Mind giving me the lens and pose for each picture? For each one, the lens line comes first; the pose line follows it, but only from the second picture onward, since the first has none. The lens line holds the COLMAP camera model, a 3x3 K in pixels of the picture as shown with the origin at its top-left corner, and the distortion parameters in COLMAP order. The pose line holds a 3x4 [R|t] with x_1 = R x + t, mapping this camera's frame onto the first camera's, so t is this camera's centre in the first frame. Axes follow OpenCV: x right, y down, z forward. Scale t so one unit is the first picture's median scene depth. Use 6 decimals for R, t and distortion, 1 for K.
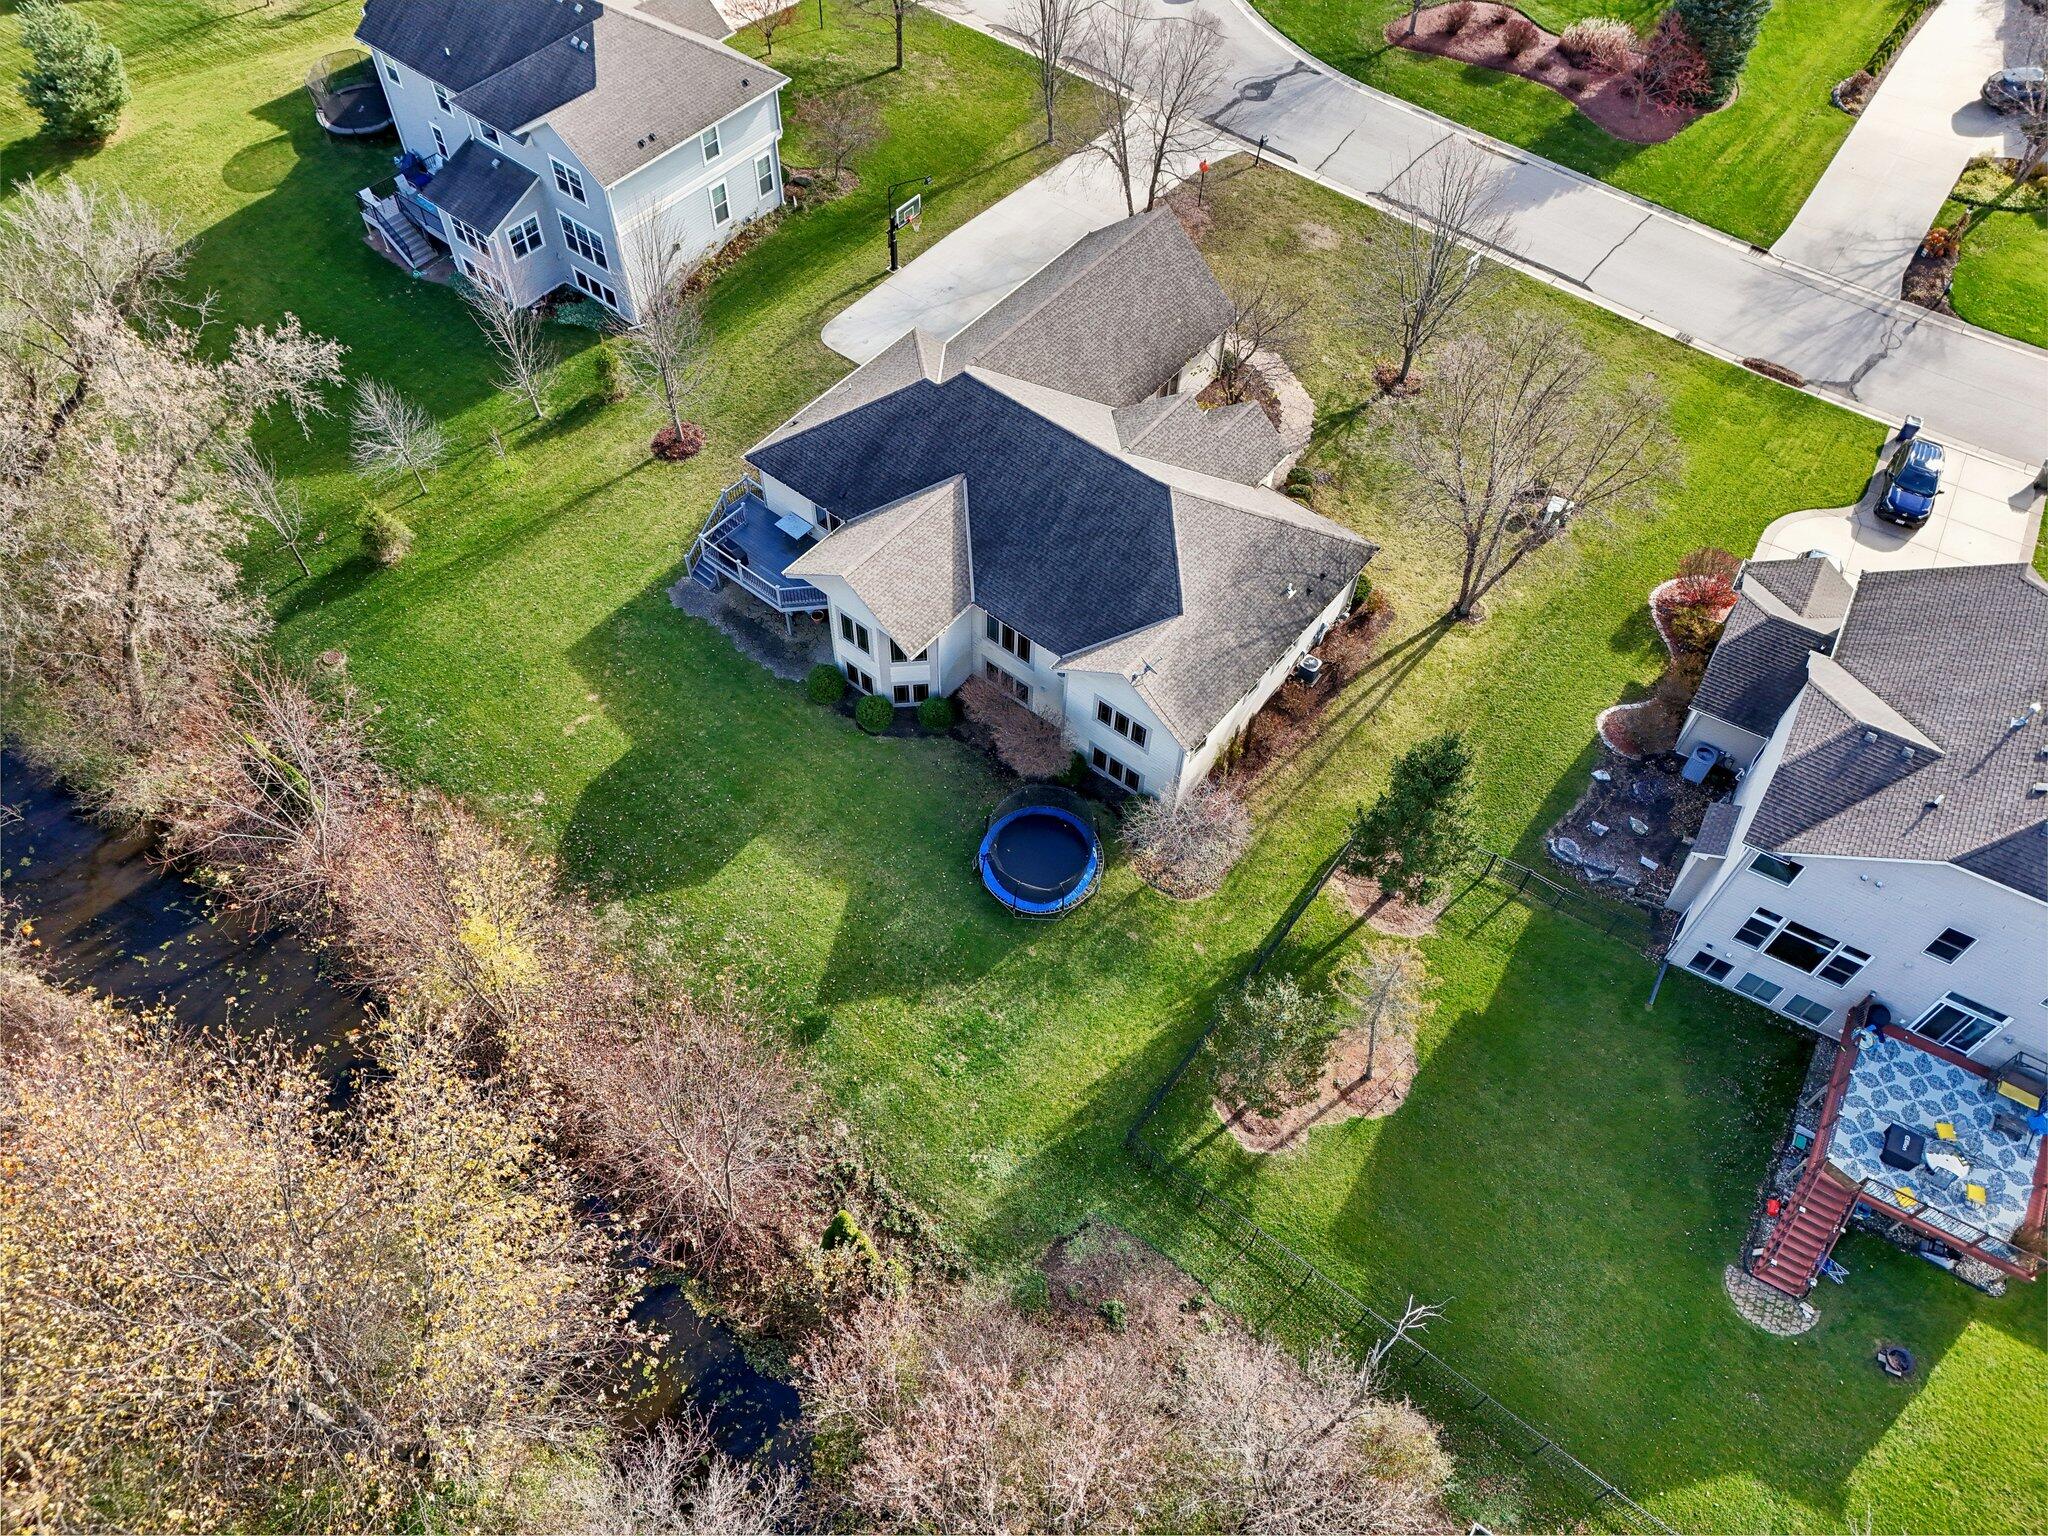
lens RADIAL K [[1493.2, 0, 1016.4], [0, 1493.2, 768.5], [0, 0, 1]] dist [0.085355, -0.086530]
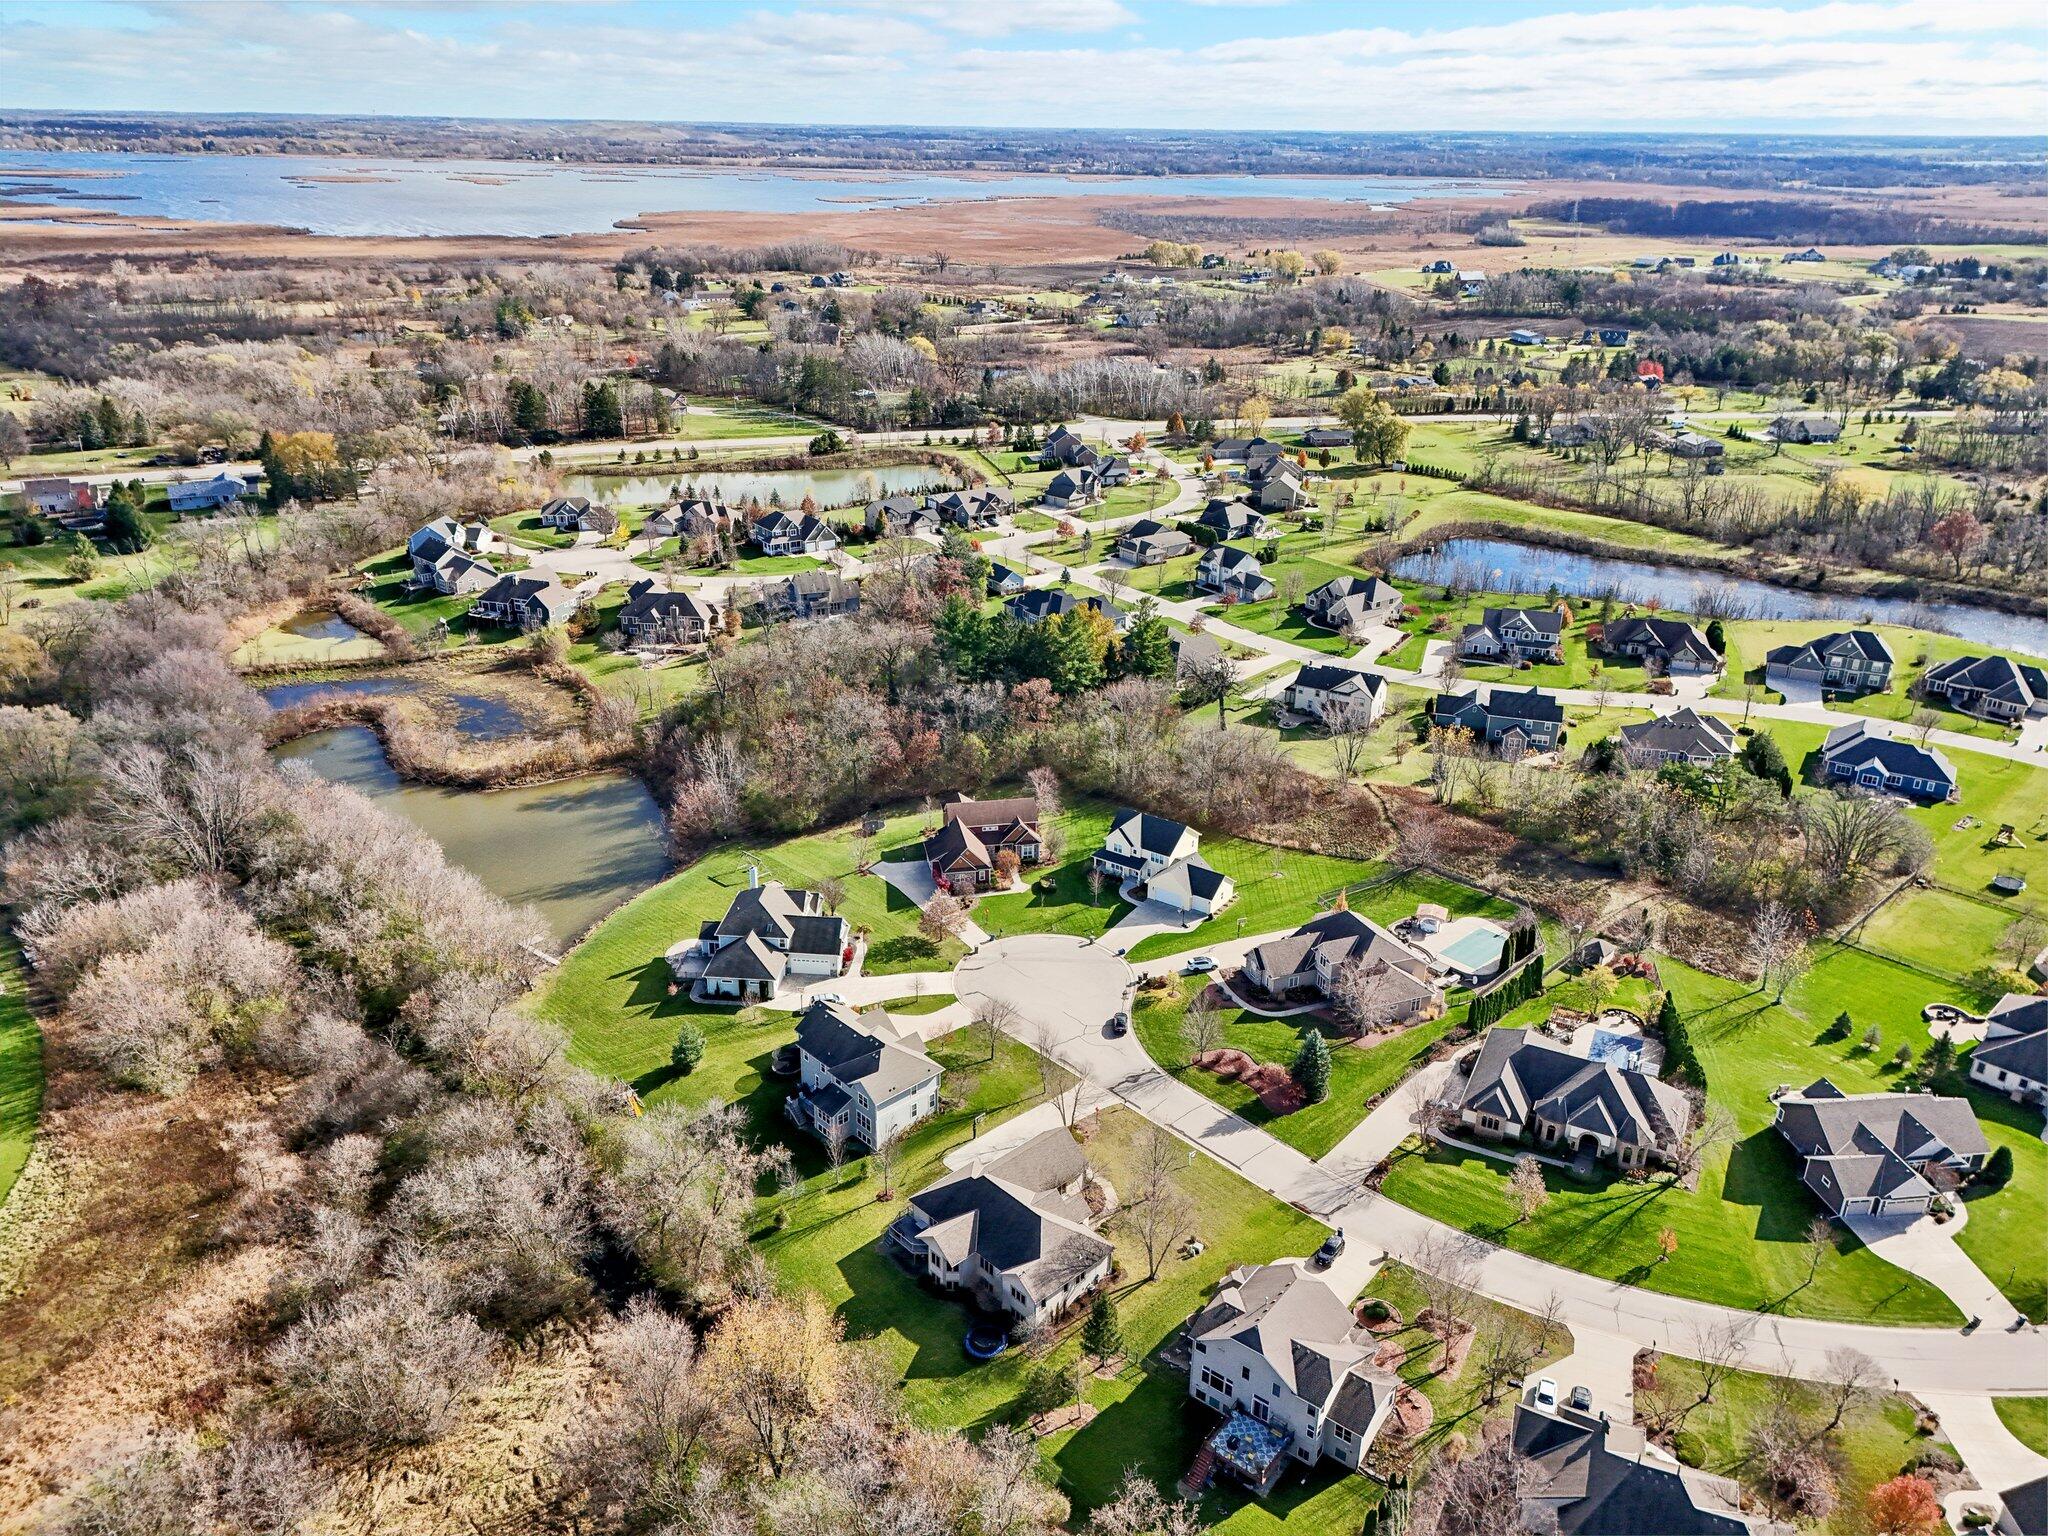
lens RADIAL K [[1493.2, 0, 1016.4], [0, 1493.2, 768.5], [0, 0, 1]] dist [0.085355, -0.086530]
pose [[0.990466, 0.047228, -0.129410, 0.347261], [-0.107468, 0.852619, -0.511363, 0.522904], [0.086187, 0.520395, 0.849565, -1.807209]]
